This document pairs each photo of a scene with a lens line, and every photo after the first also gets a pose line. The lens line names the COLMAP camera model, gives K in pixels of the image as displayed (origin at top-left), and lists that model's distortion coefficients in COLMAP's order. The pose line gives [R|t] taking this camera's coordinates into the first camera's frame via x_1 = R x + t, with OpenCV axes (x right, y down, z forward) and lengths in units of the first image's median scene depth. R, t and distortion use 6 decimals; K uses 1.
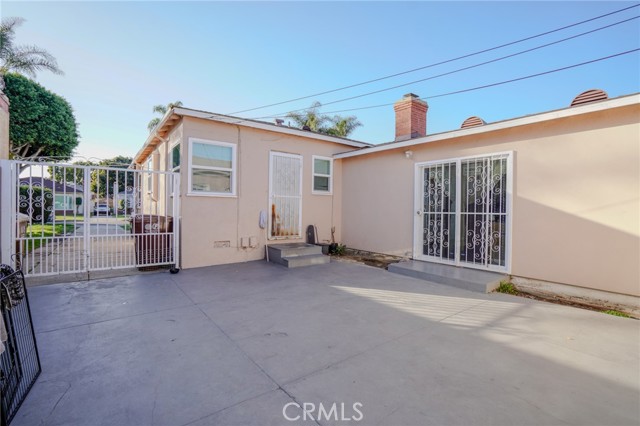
lens RADIAL K [[294.7, 0, 322.7], [0, 294.7, 211.6], [0, 0, 1]] dist [-0.023501, 0.000513]
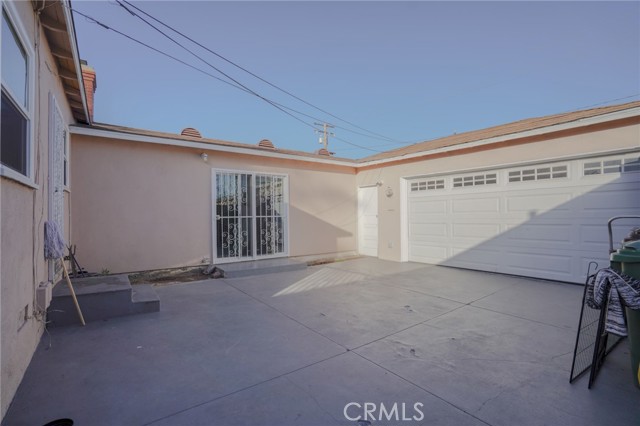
lens RADIAL K [[294.7, 0, 324.0], [0, 294.7, 213.7], [0, 0, 1]] dist [-0.023501, 0.000513]
pose [[-0.001960, -0.006765, 0.999975, -0.701509], [0.016283, 0.999844, 0.006796, -0.009786], [-0.999866, 0.016296, -0.001850, 0.656185]]
